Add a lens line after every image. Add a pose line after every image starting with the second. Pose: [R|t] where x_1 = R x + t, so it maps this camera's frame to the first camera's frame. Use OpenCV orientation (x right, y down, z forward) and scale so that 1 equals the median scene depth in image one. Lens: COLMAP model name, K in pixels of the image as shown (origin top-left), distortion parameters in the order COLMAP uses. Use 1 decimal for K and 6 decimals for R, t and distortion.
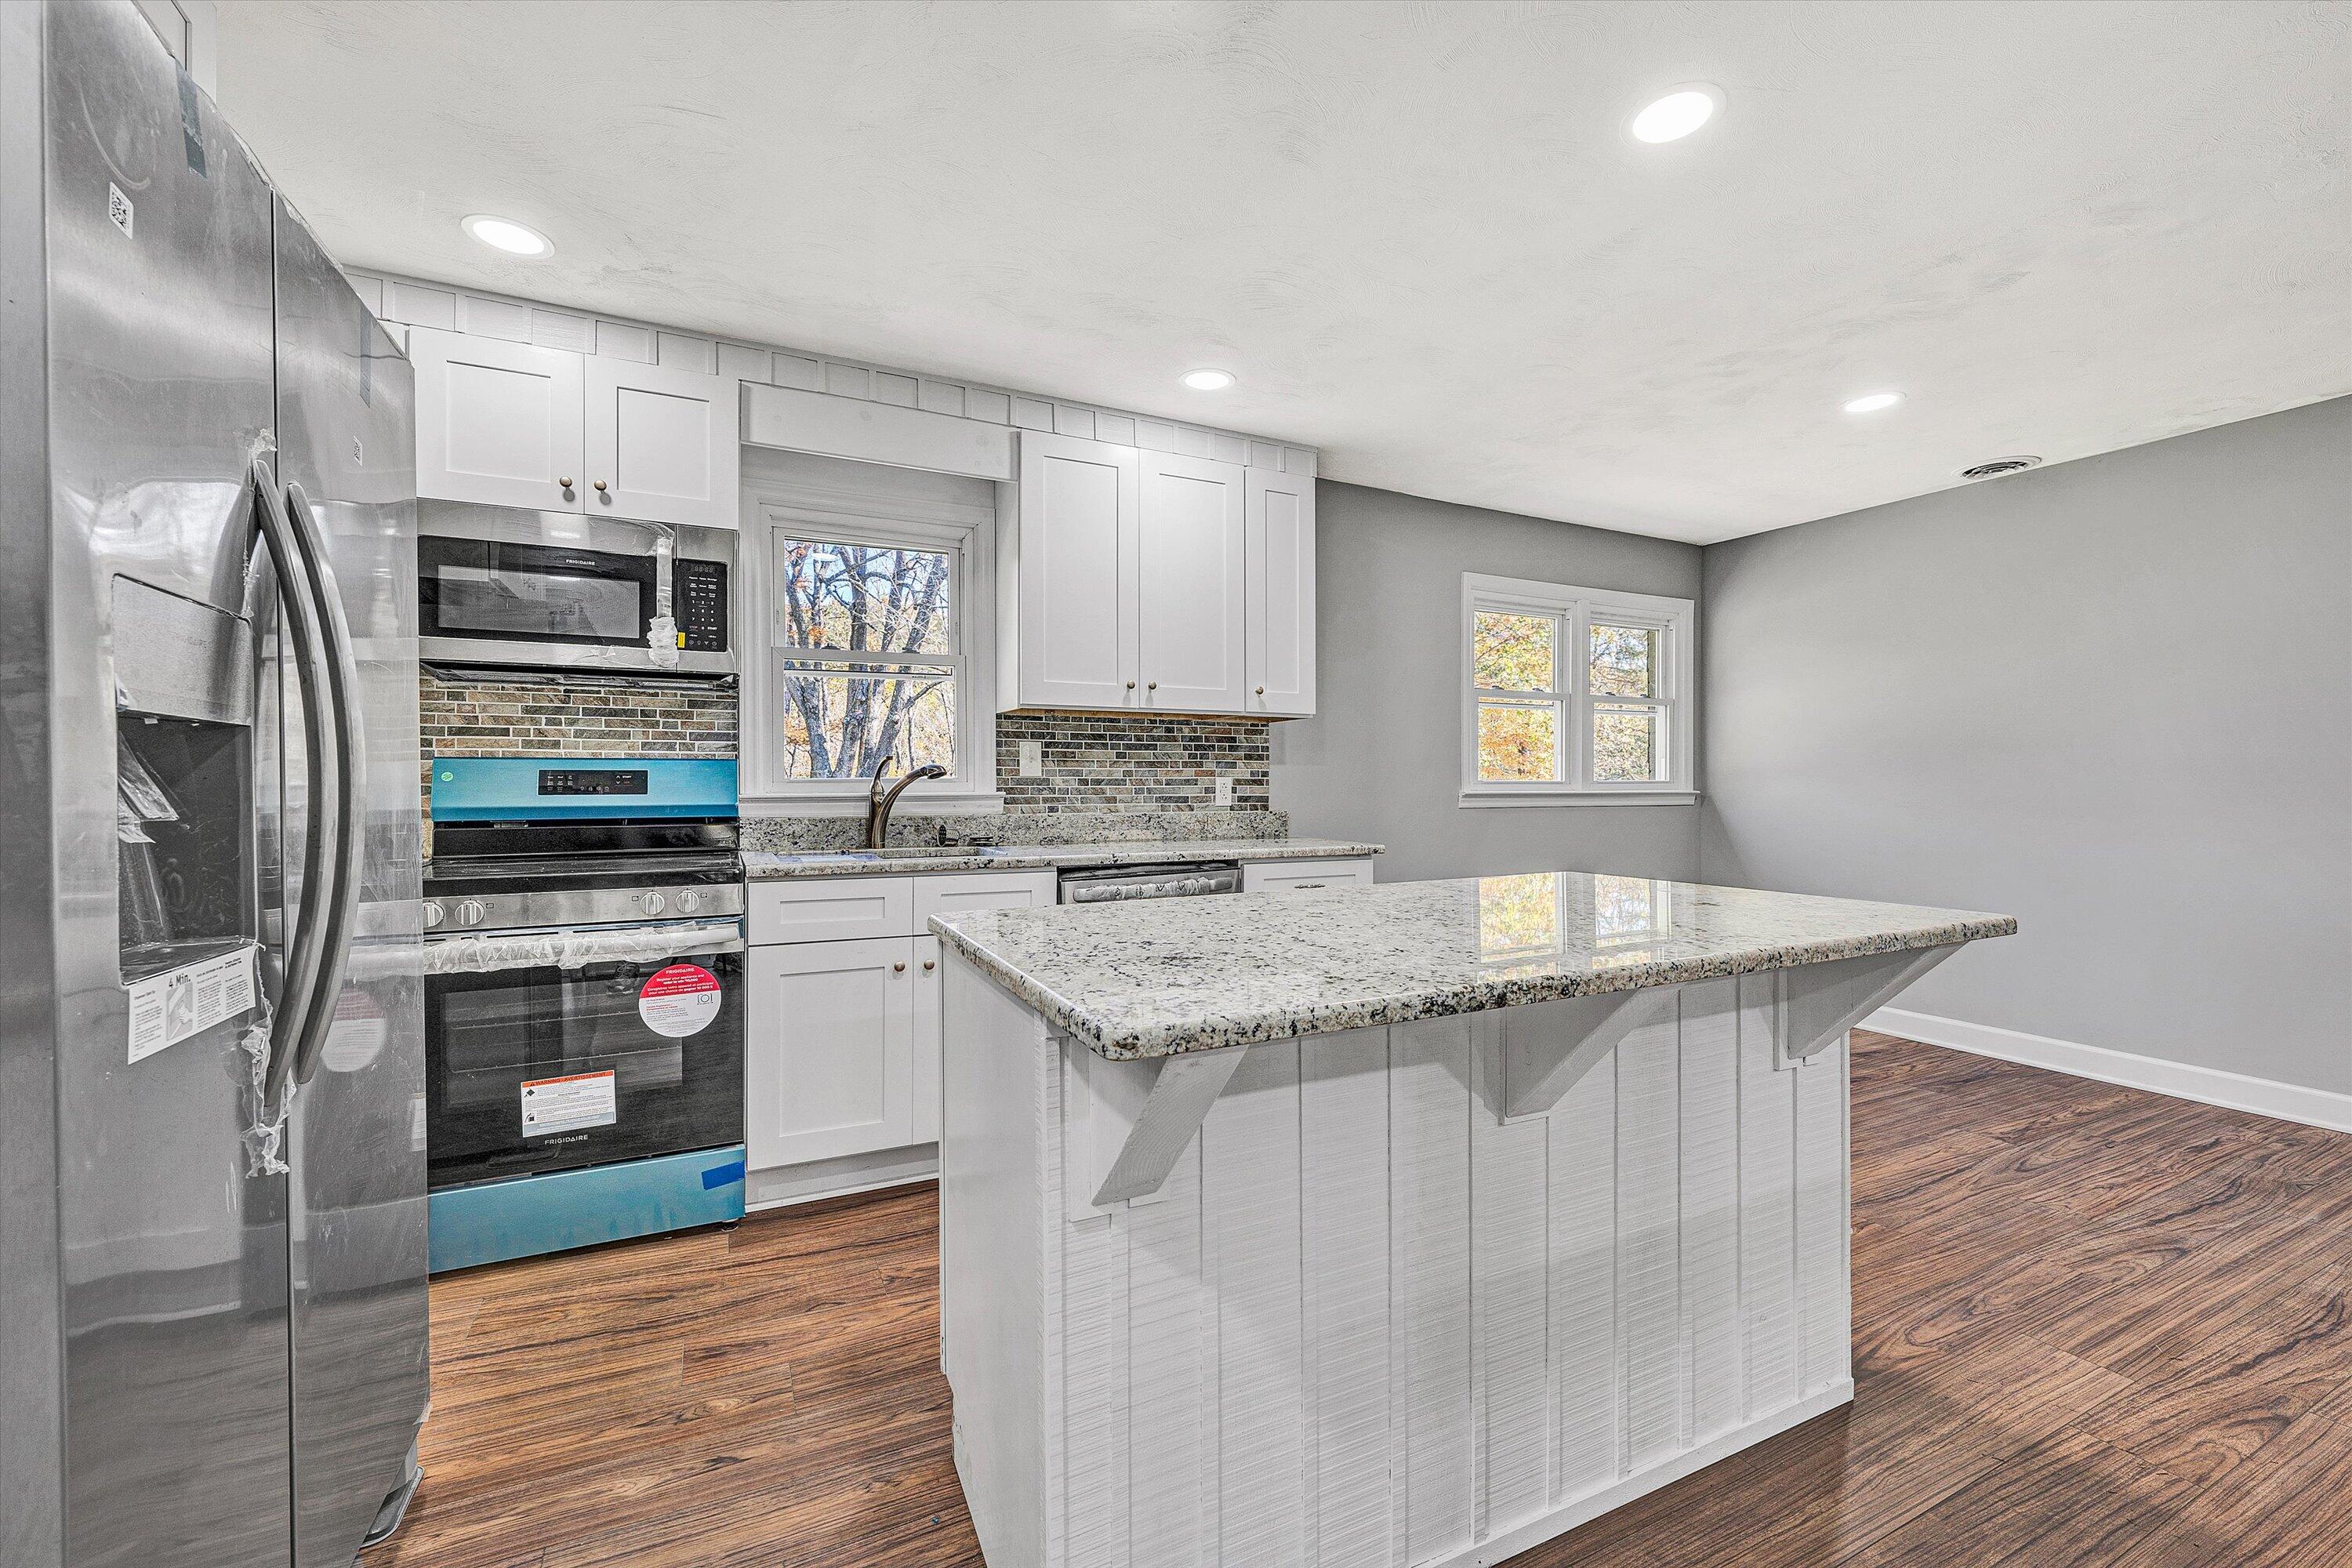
lens RADIAL K [[952.1, 0, 1183.6], [0, 952.1, 784.9], [0, 0, 1]] dist [-0.001587, 0.000452]
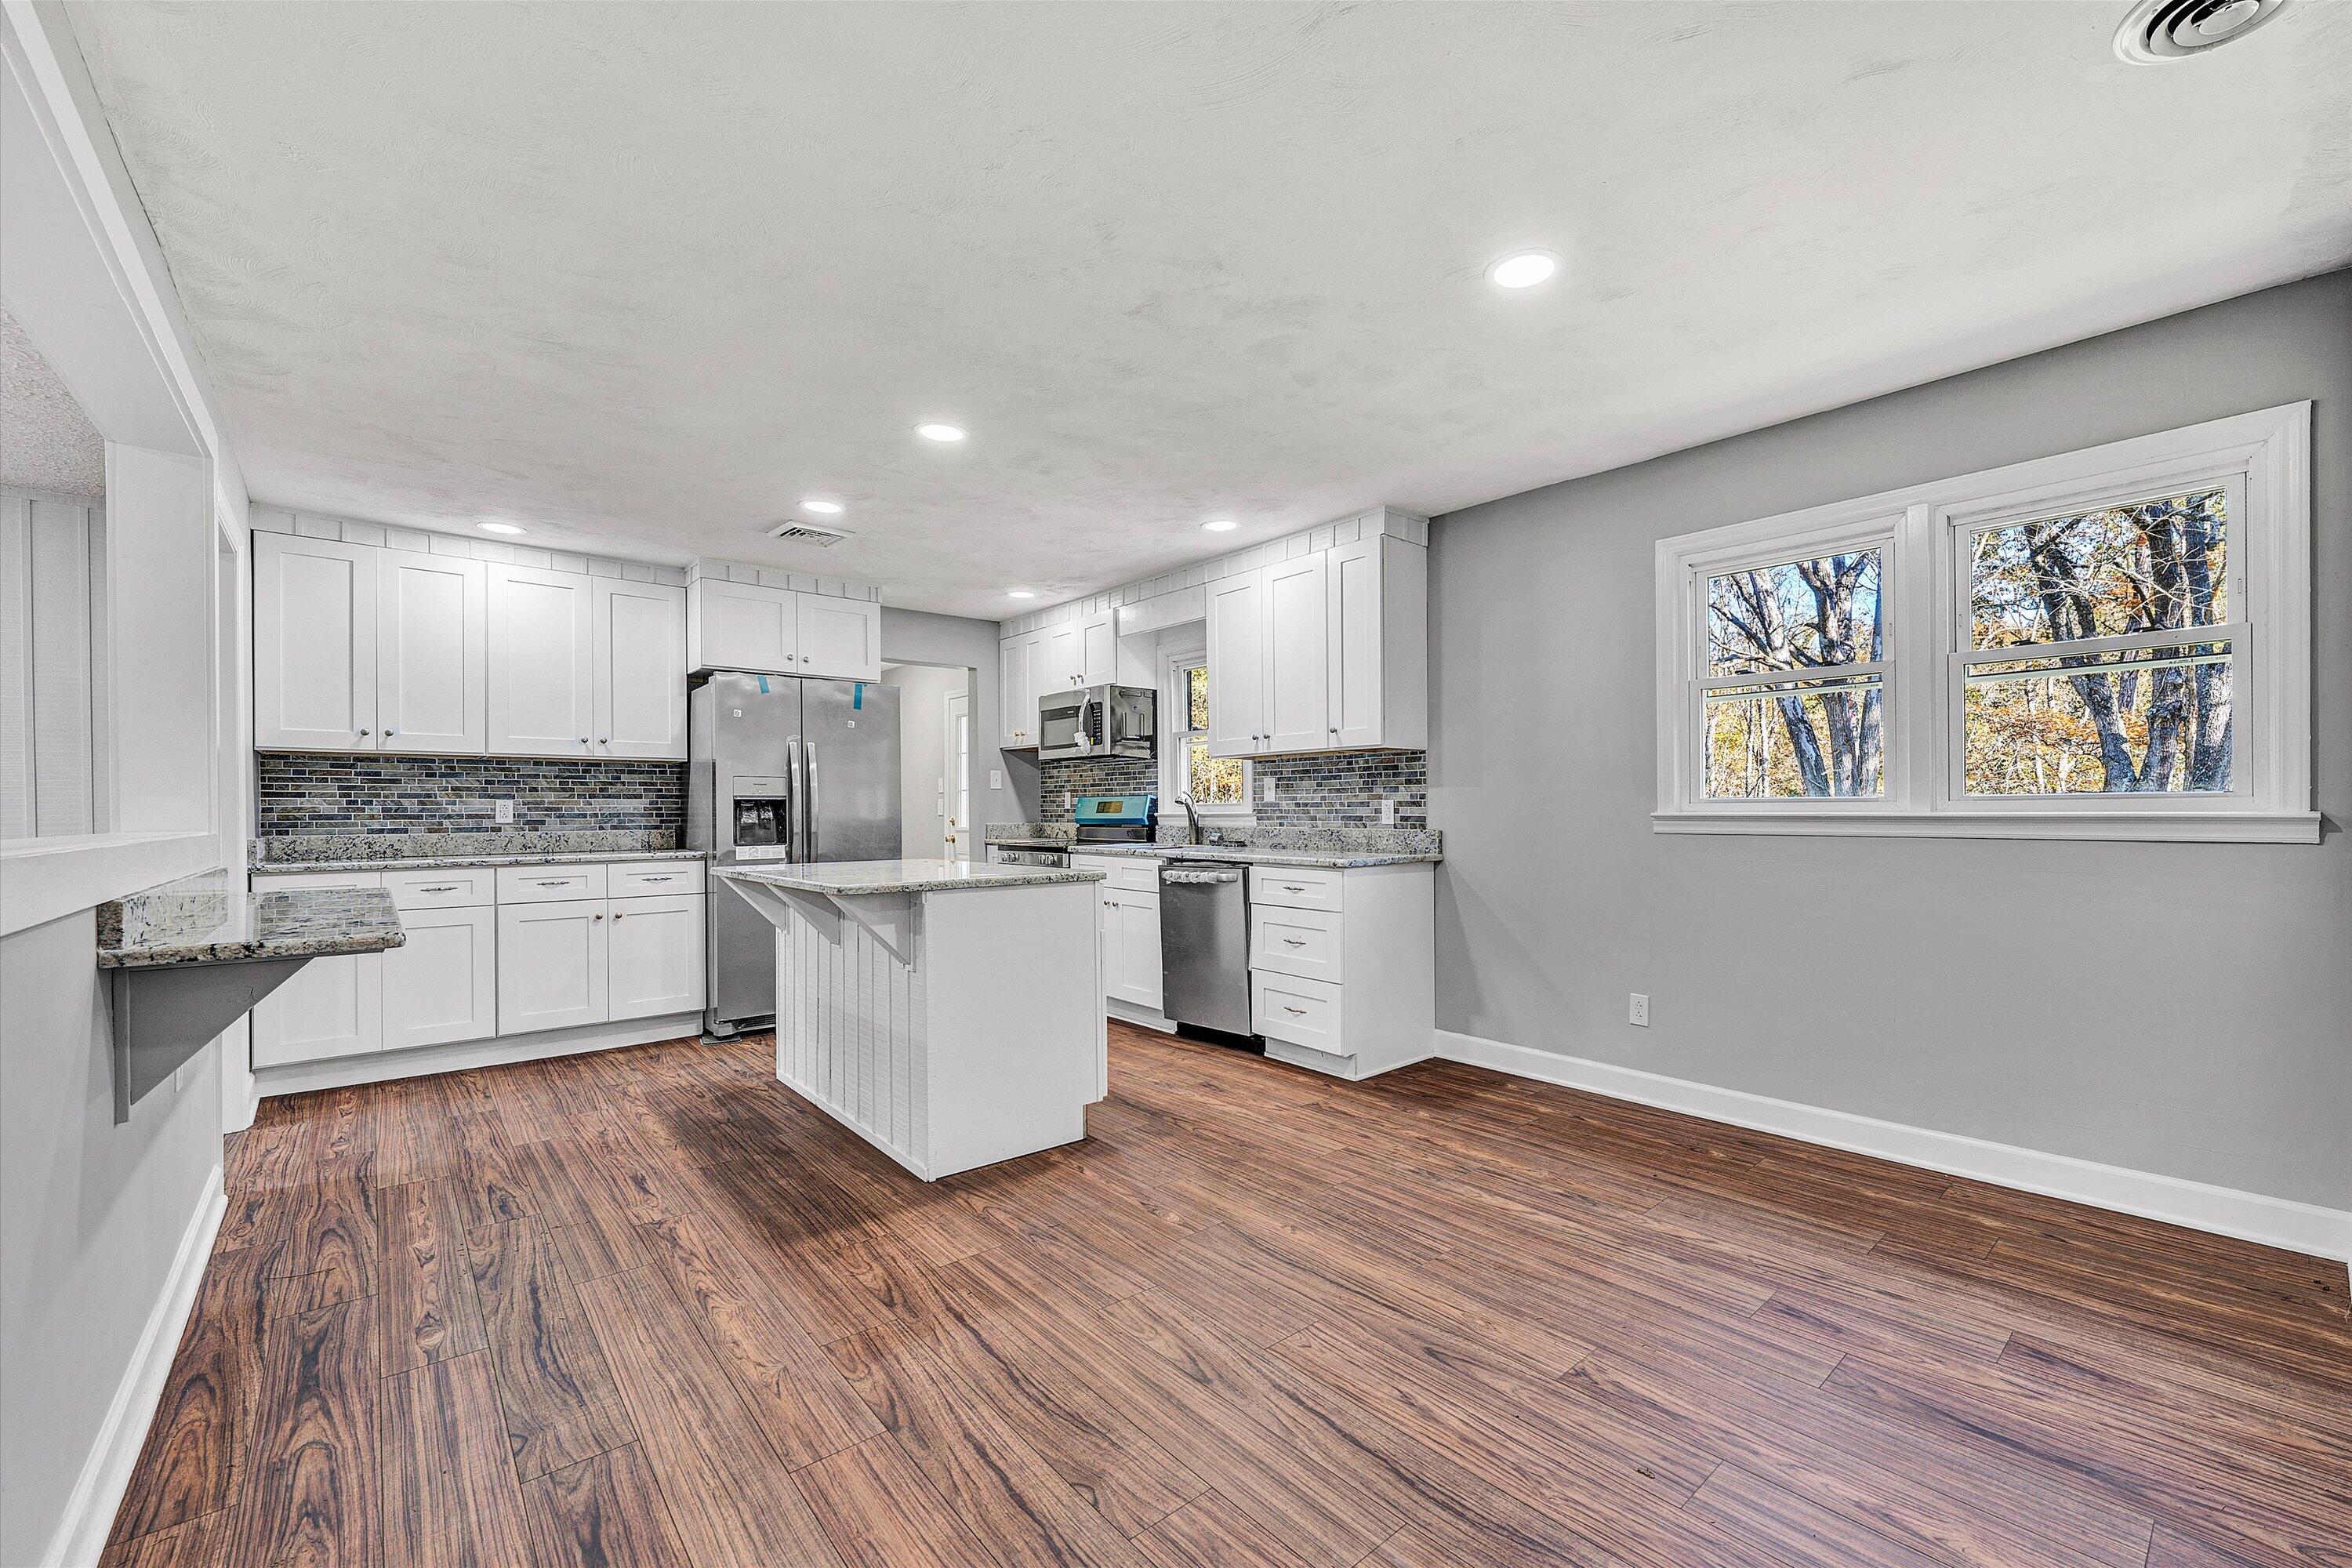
lens RADIAL K [[965.1, 0, 1221.4], [0, 965.1, 808.7], [0, 0, 1]] dist [-0.001199, -0.000349]
pose [[0.260060, 0.000923, -0.965592, 1.235031], [0.009003, 0.999954, 0.003381, -0.003320], [0.965550, -0.009572, 0.260040, 0.535030]]
